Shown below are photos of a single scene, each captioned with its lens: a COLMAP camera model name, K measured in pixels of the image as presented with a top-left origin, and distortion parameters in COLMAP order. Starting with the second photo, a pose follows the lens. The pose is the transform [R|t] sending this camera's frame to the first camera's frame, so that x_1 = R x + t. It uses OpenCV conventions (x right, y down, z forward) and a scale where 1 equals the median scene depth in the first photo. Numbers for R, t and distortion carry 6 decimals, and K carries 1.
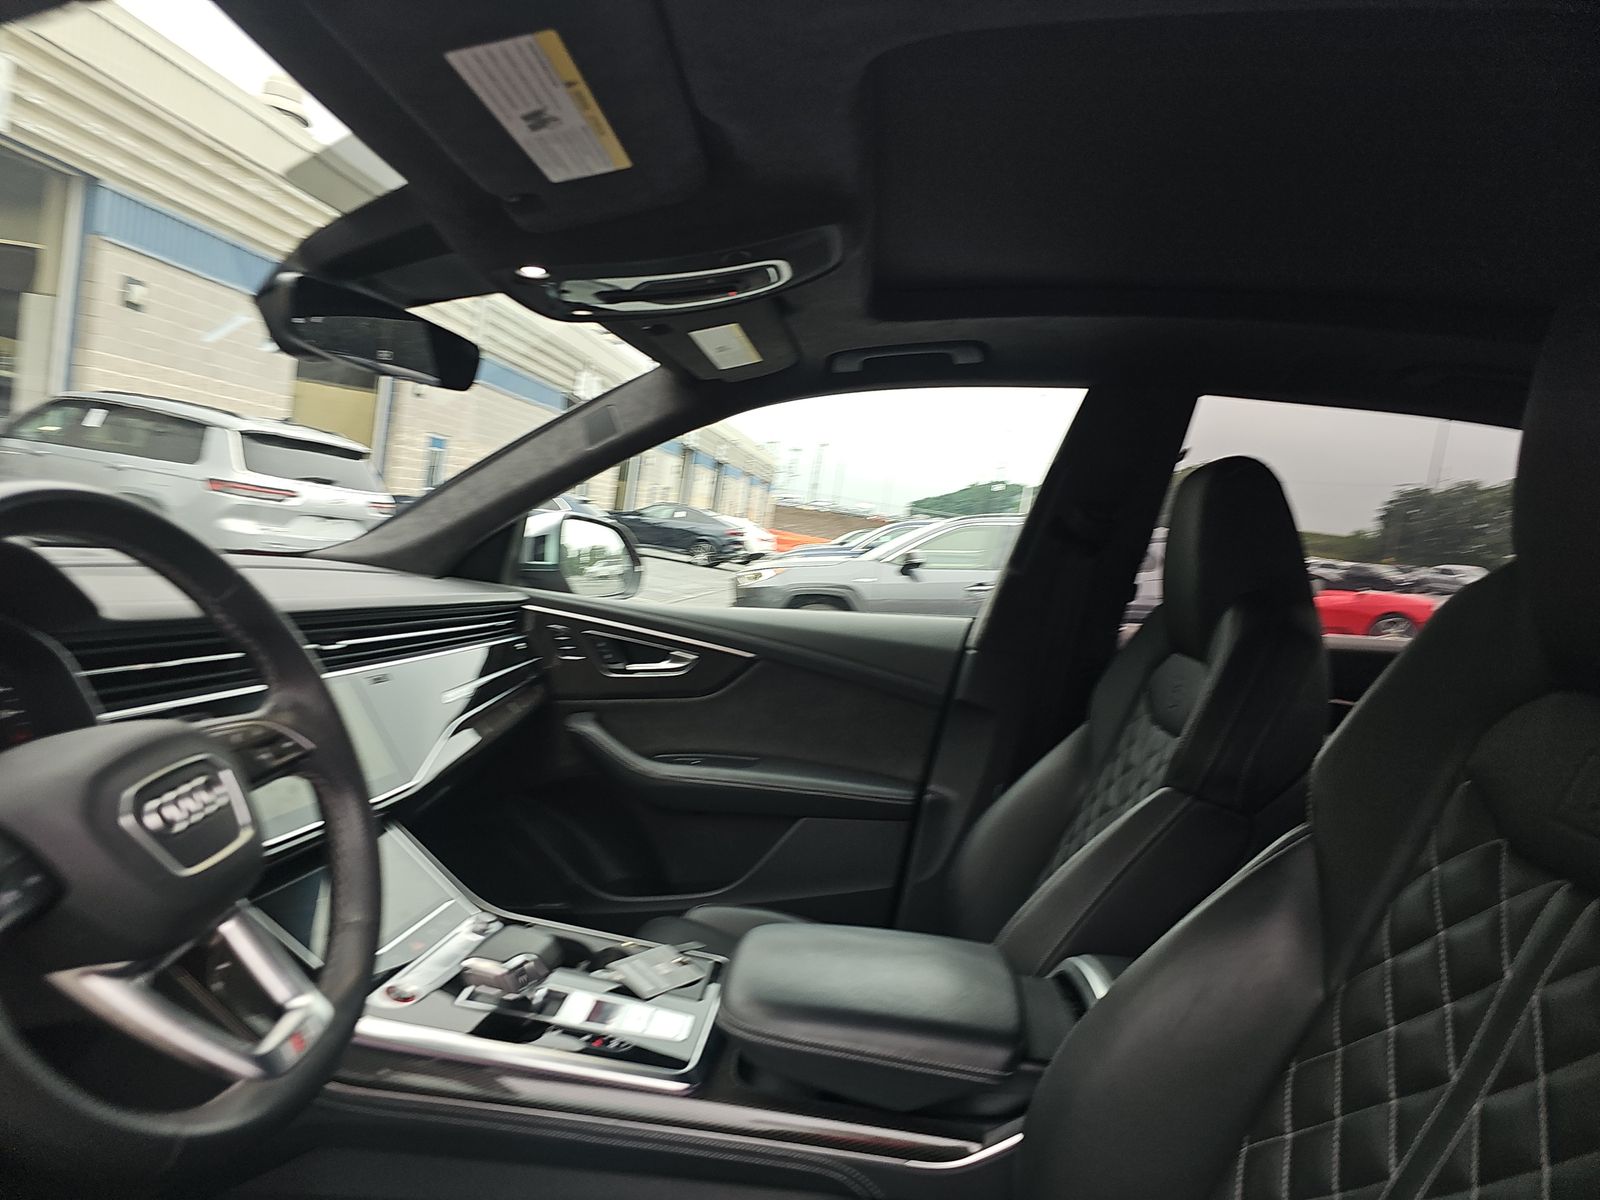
lens RADIAL K [[996.5, 0, 800.0], [0, 996.5, 600.0], [0, 0, 1]] dist [0.006765, 0.000363]
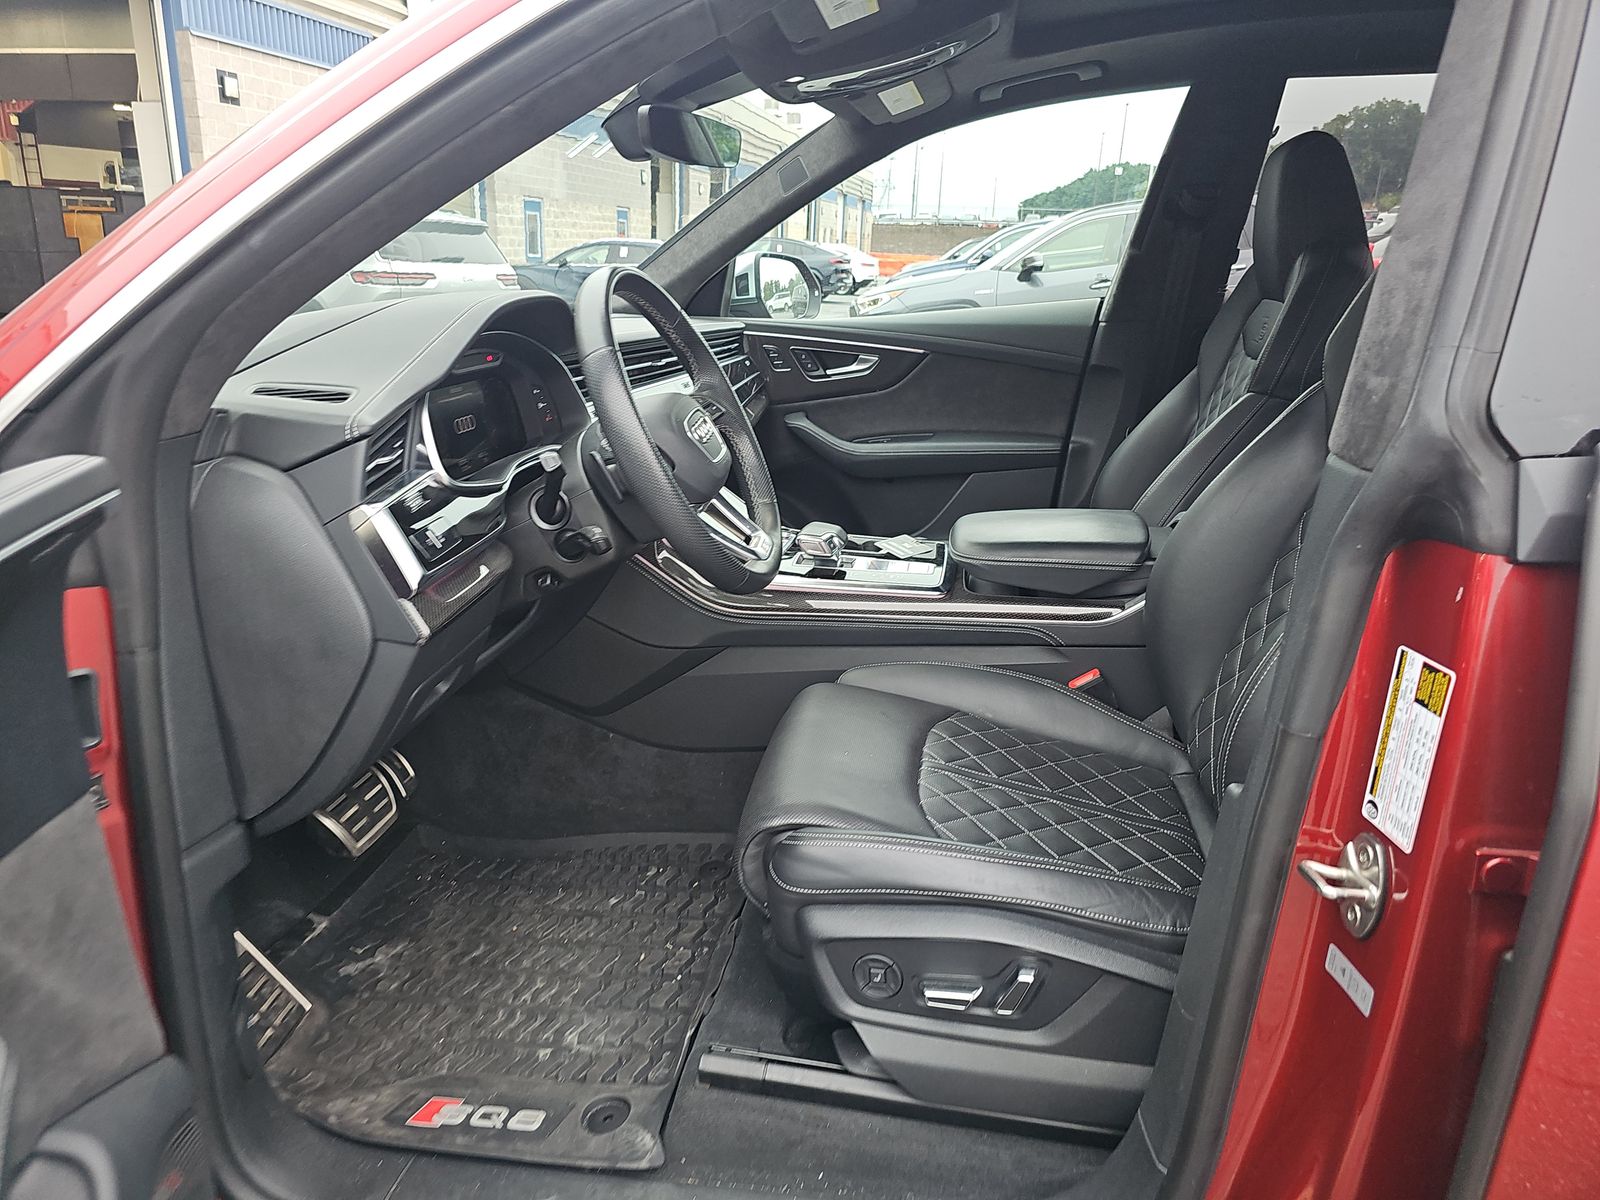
lens RADIAL K [[996.5, 0, 800.0], [0, 996.5, 600.0], [0, 0, 1]] dist [0.006765, 0.000363]
pose [[0.987374, -0.085890, -0.133099, -0.061823], [0.117423, 0.960823, 0.251061, 0.023763], [0.106321, -0.263520, 0.958777, -0.313490]]
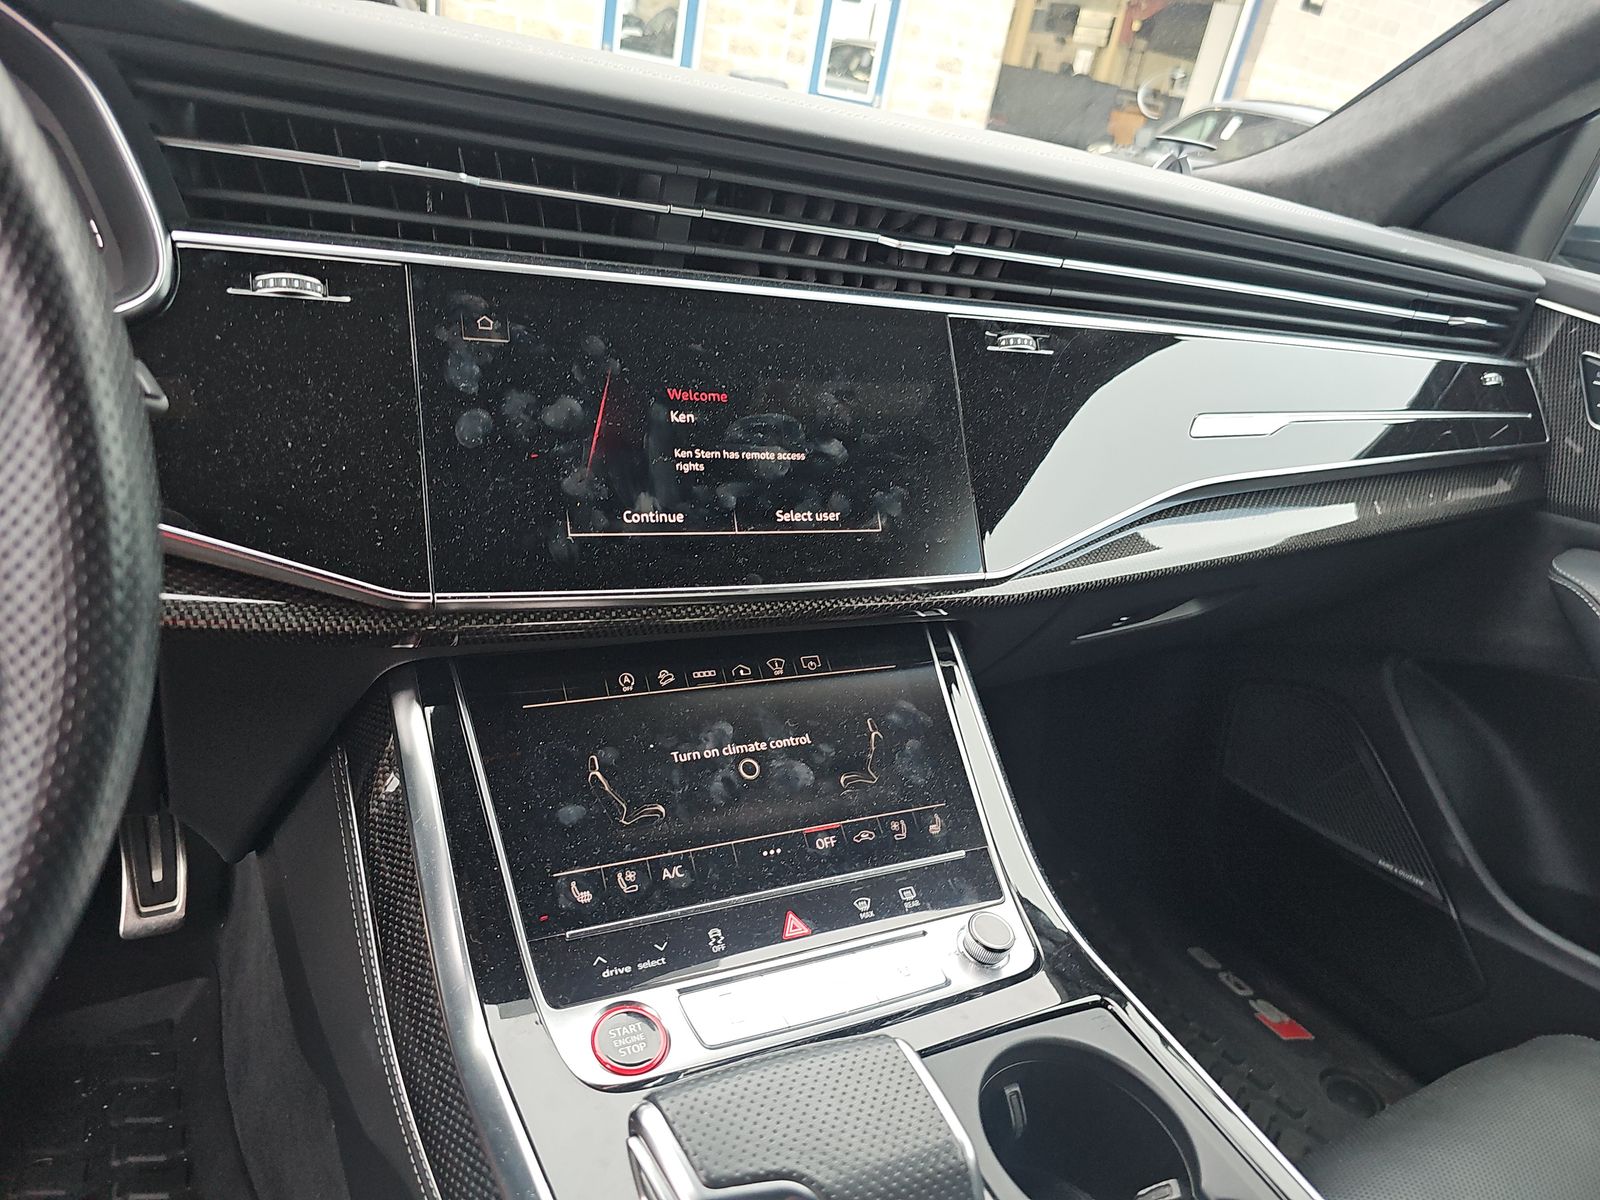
lens RADIAL K [[996.5, 0, 800.0], [0, 996.5, 600.0], [0, 0, 1]] dist [0.006765, 0.000363]
pose [[0.533363, 0.348084, -0.770948, -0.045233], [-0.152626, 0.936051, 0.317038, 0.039410], [0.832003, -0.051429, 0.552382, 0.416426]]
